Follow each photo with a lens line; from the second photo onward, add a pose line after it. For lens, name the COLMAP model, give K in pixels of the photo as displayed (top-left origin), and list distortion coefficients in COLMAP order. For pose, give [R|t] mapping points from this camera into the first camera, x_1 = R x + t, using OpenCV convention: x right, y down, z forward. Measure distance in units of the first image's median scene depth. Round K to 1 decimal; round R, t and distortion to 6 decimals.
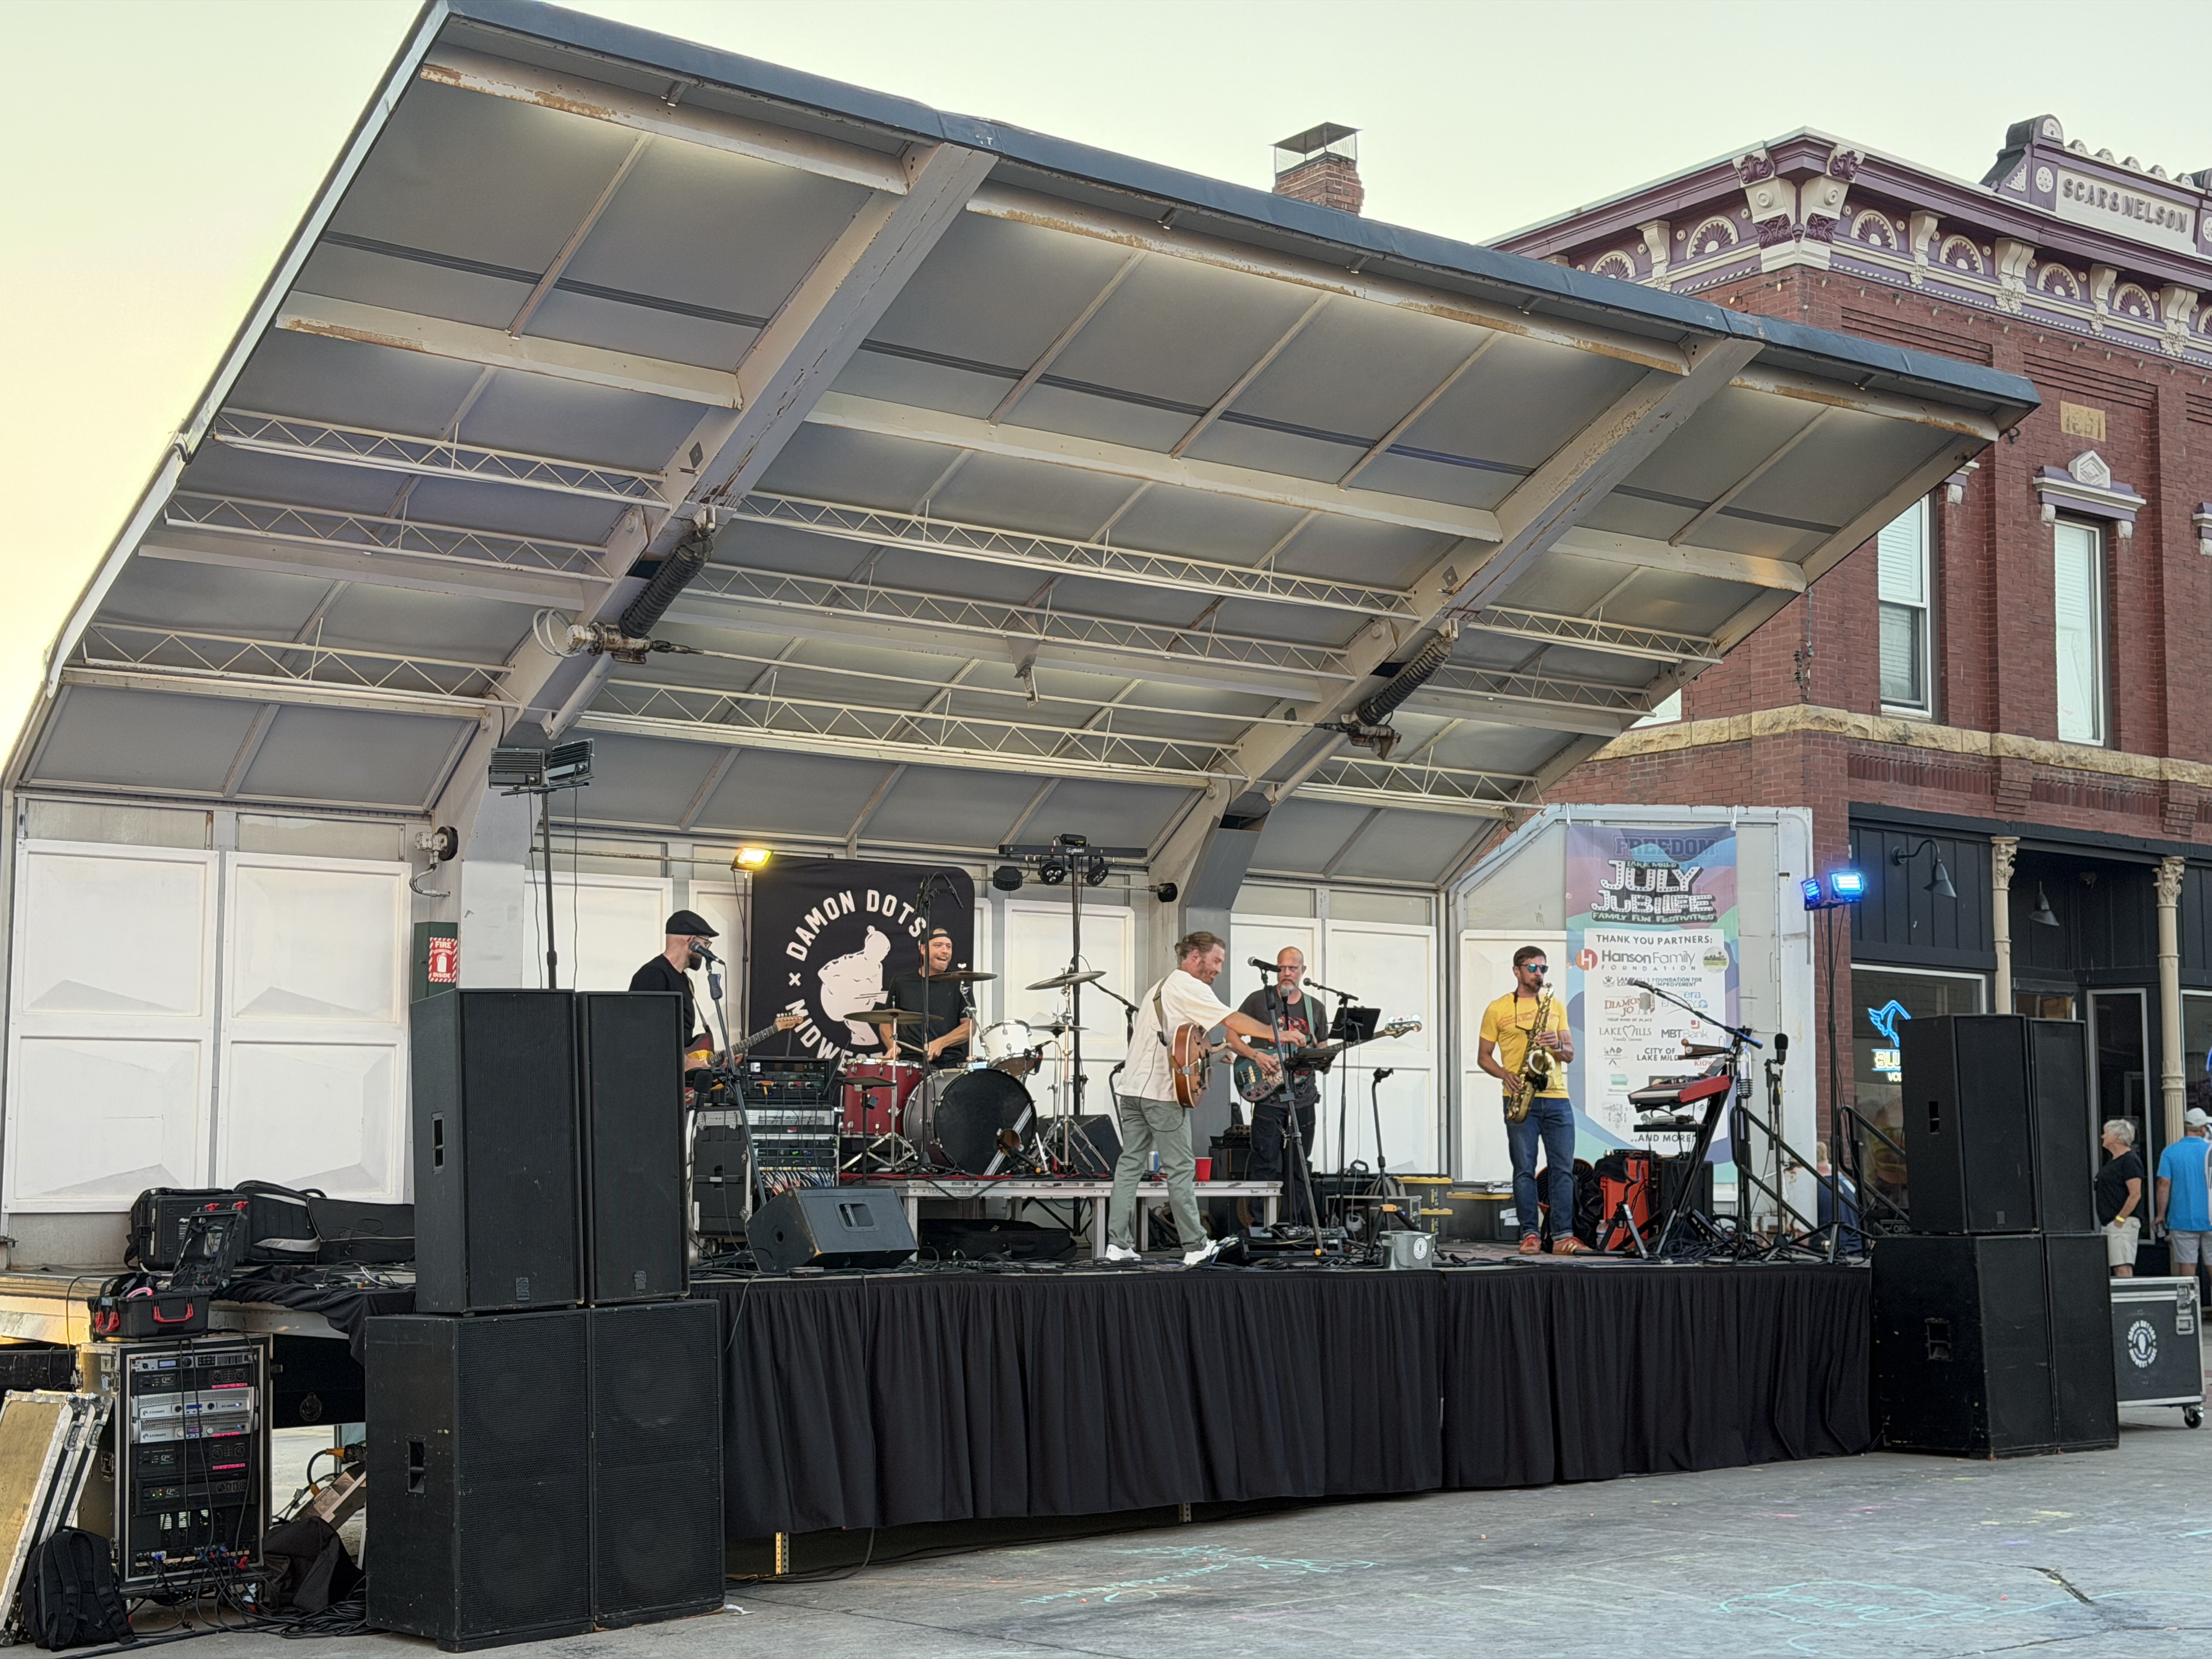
lens RADIAL K [[3088.4, 0, 1106.0], [0, 3088.4, 829.5], [0, 0, 1]] dist [0.153233, -0.153923]
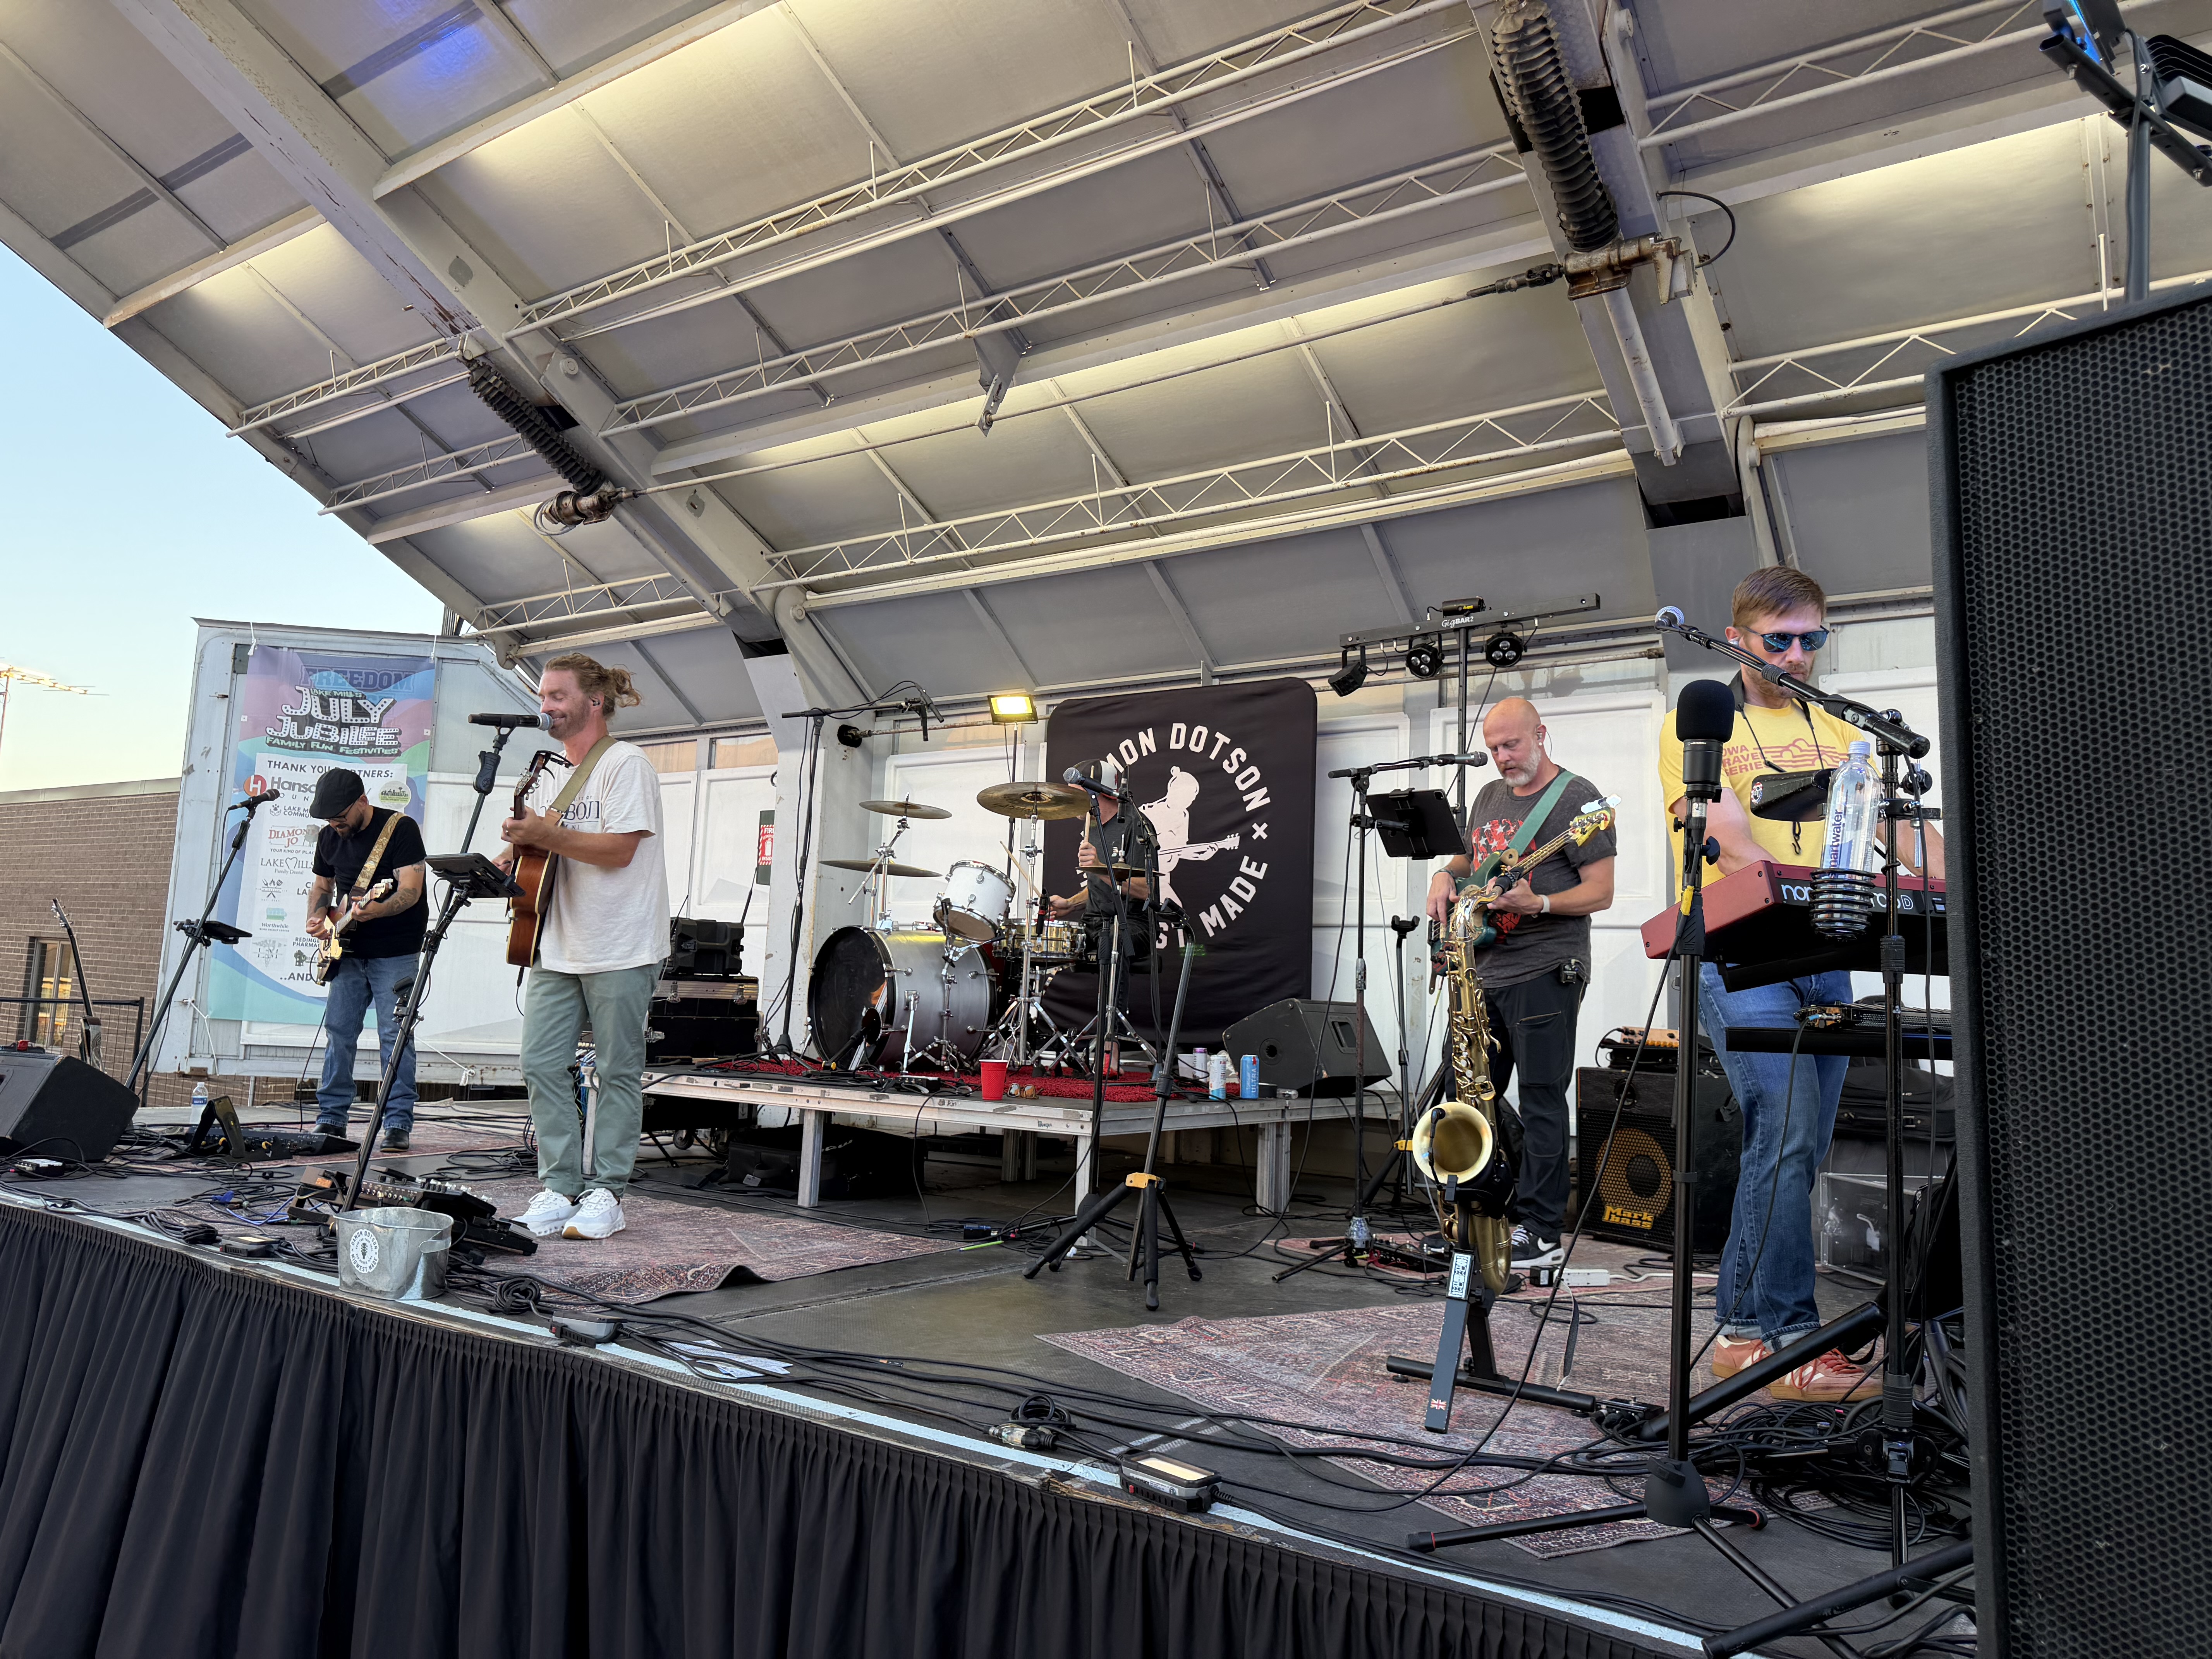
lens RADIAL K [[1550.1, 0, 1099.1], [0, 1550.1, 833.6], [0, 0, 1]] dist [0.134985, -0.252735]
pose [[0.290634, -0.095235, -0.952083, 0.304600], [0.062310, 0.994806, -0.080487, 0.079747], [0.954803, -0.035932, 0.295059, 0.848293]]
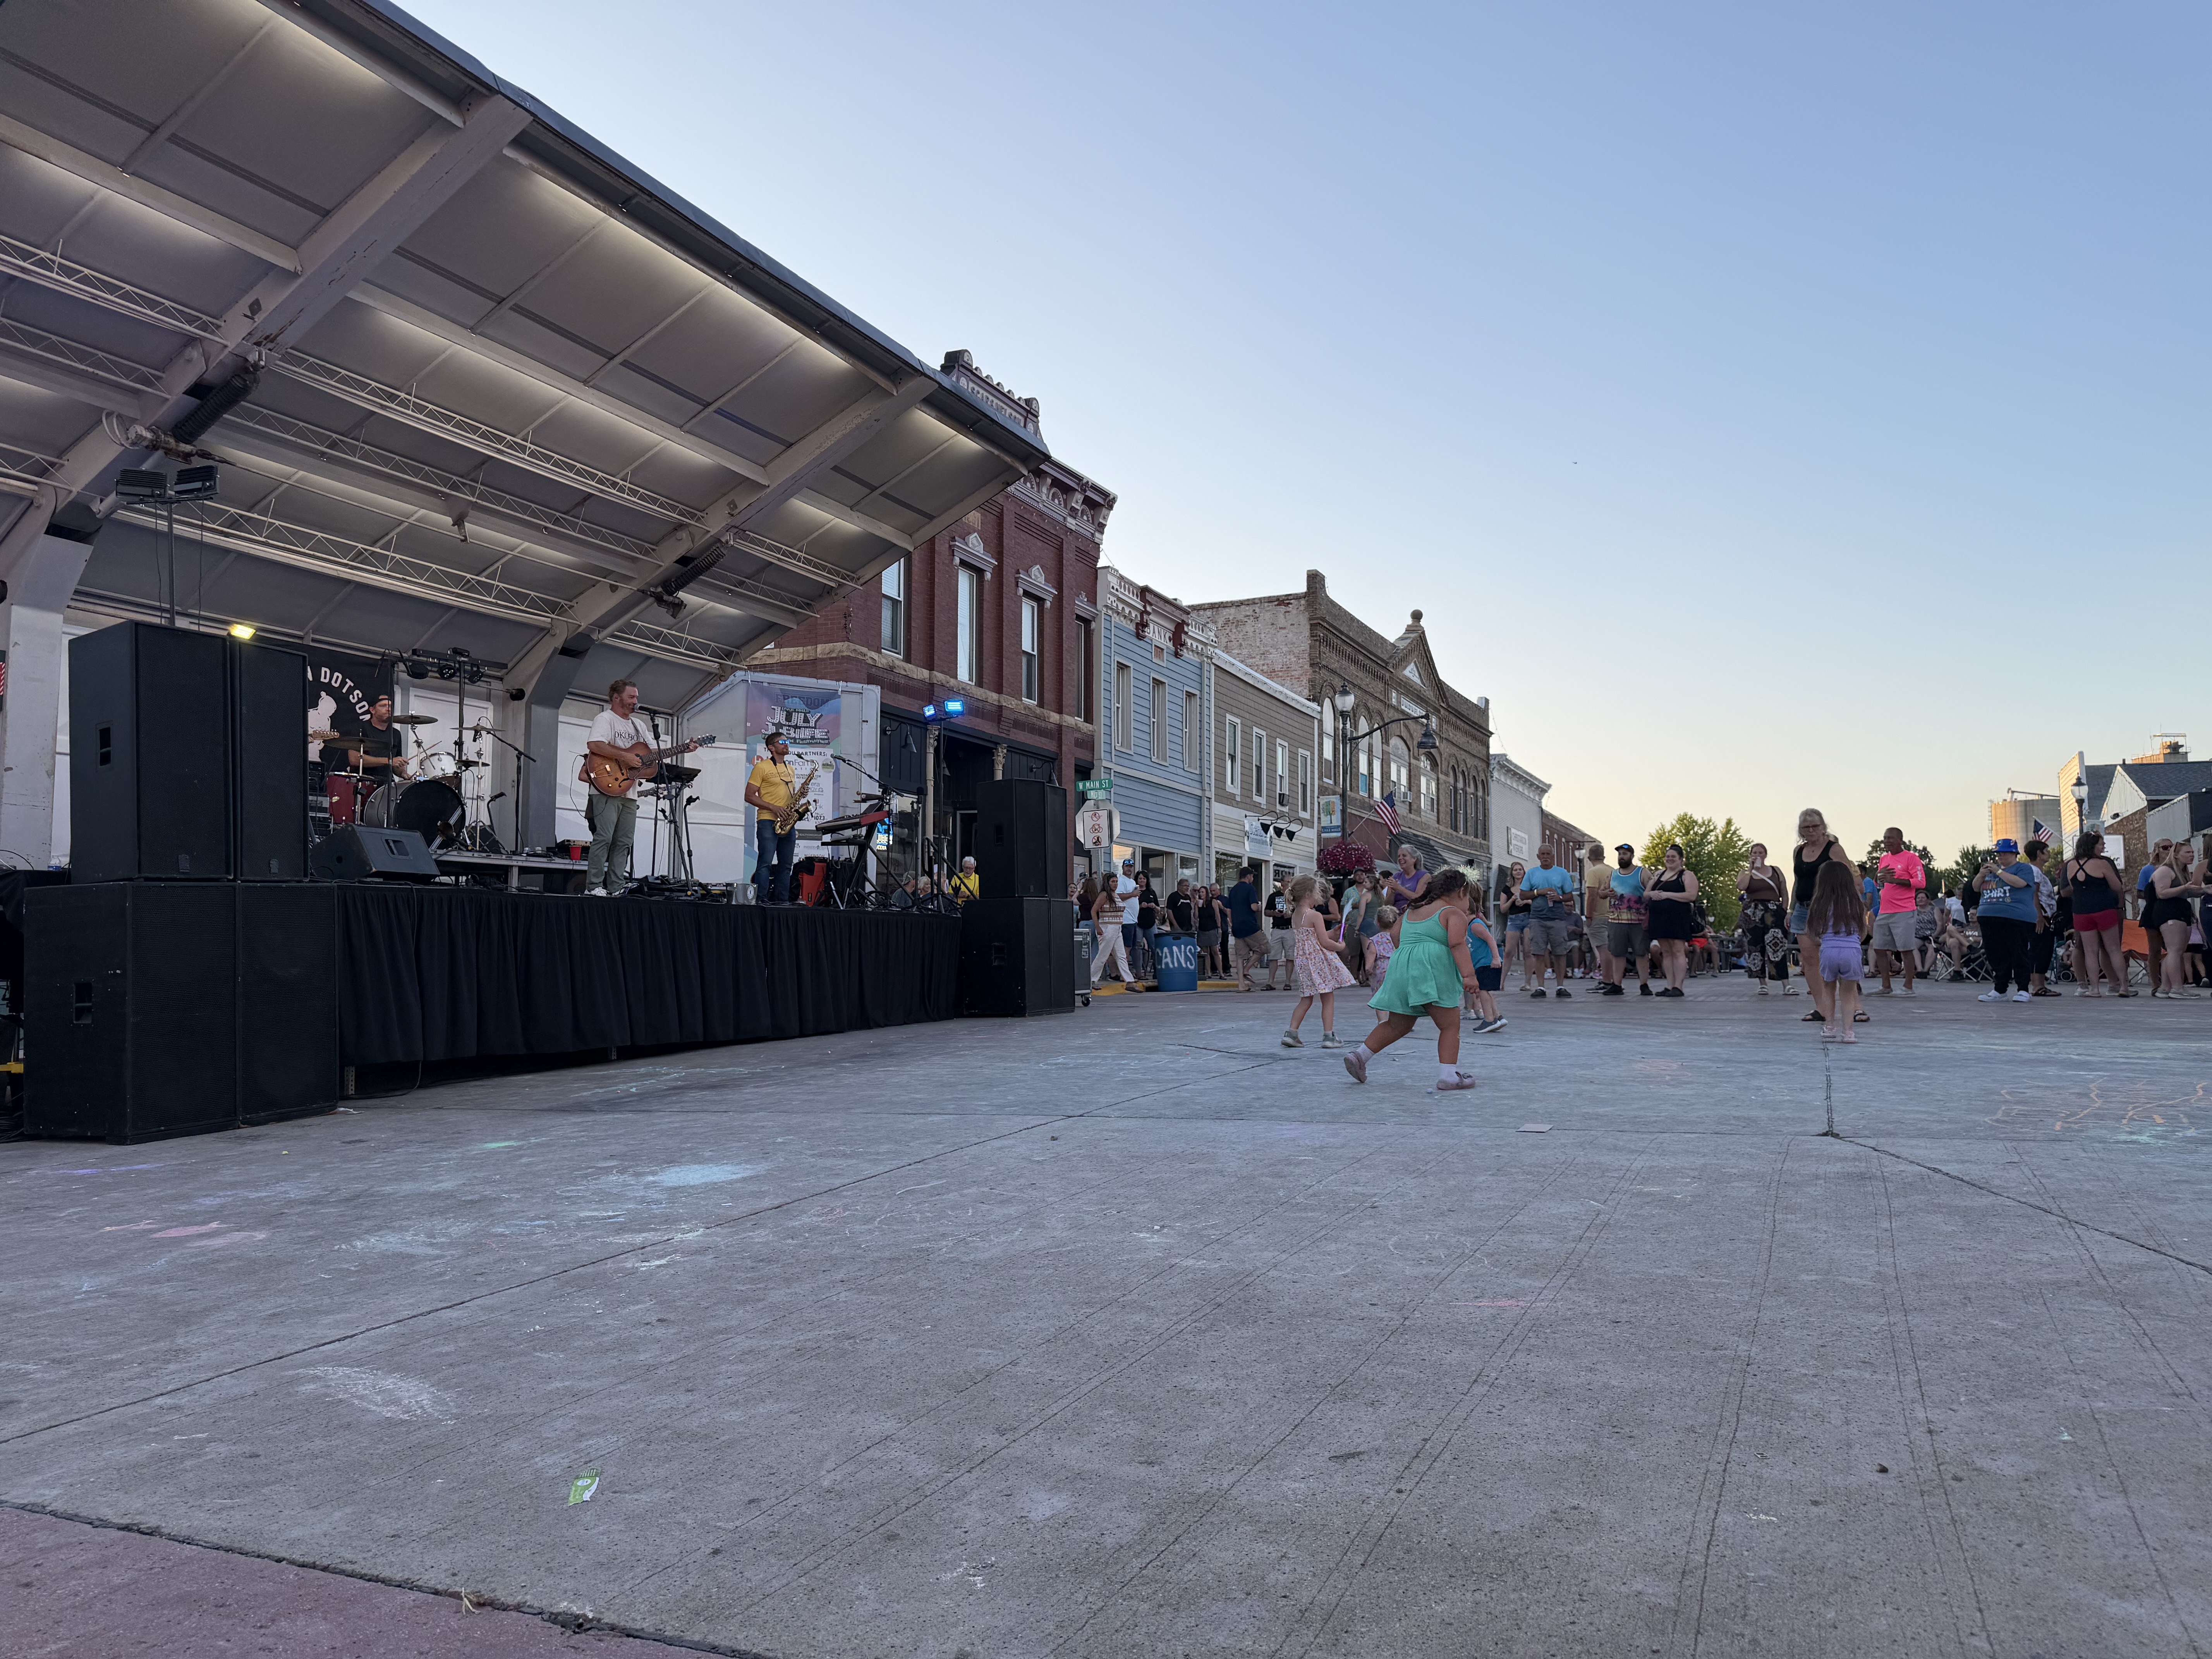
lens RADIAL K [[1543.5, 0, 1106.0], [0, 1543.5, 829.5], [0, 0, 1]] dist [0.152173, -0.250979]
pose [[0.880328, 0.034349, 0.473120, -0.098846], [-0.048946, 0.998629, 0.018572, 0.063669], [-0.471834, -0.039507, 0.880802, 0.160798]]
